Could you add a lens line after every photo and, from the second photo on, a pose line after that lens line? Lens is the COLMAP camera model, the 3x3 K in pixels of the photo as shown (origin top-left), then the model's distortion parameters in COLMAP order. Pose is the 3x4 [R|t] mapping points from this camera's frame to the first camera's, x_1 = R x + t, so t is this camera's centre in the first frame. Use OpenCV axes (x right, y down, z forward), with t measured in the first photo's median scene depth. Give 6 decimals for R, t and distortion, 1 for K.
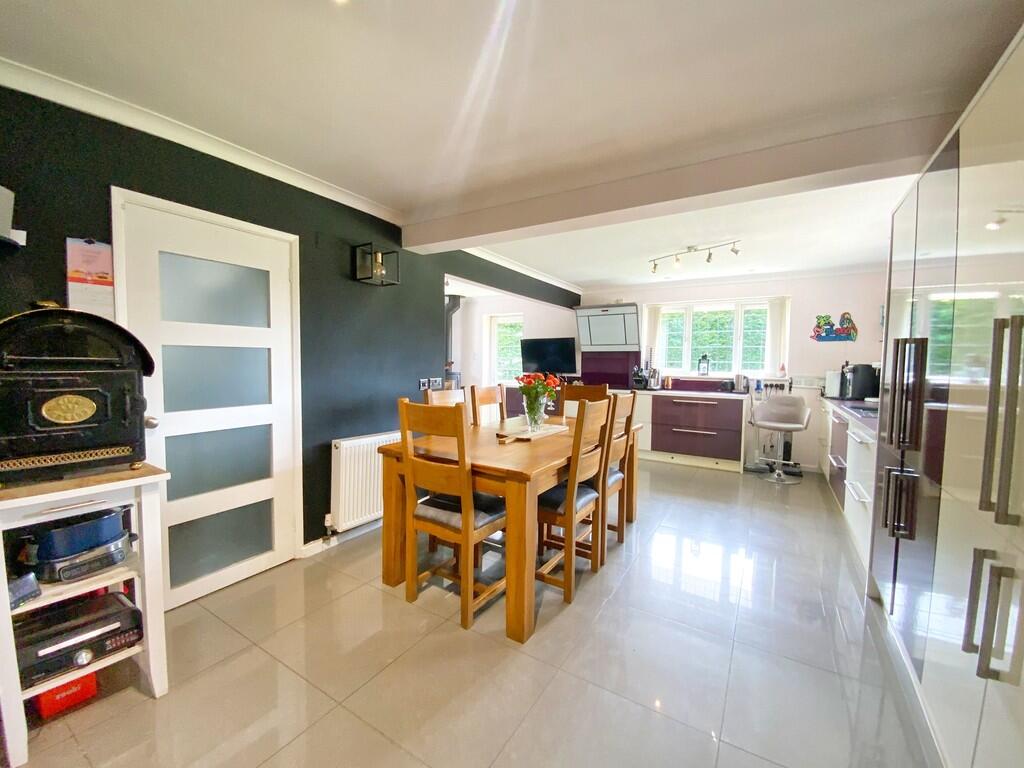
lens RADIAL K [[413.0, 0, 515.0], [0, 413.0, 383.1], [0, 0, 1]] dist [0.013089, -0.000354]
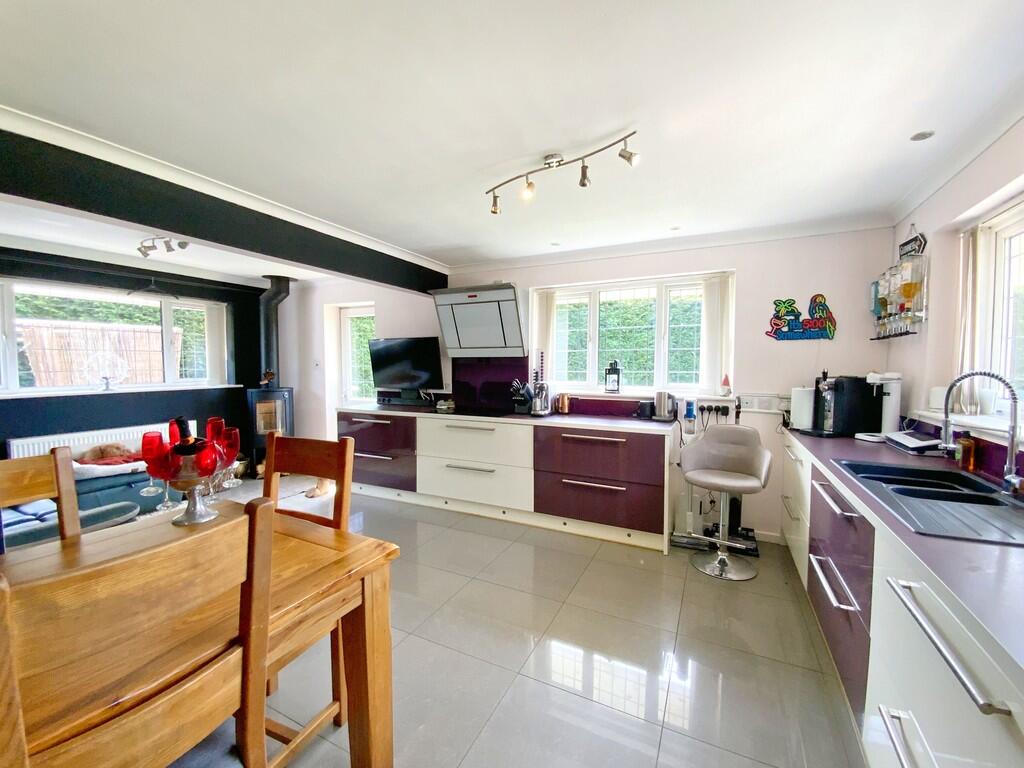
lens RADIAL K [[413.0, 0, 511.1], [0, 413.0, 383.8], [0, 0, 1]] dist [0.013089, -0.000354]
pose [[0.996023, -0.015860, 0.087674, 0.253045], [0.016100, 0.999868, -0.002024, -0.036681], [-0.087630, 0.003428, 0.996147, 0.383192]]
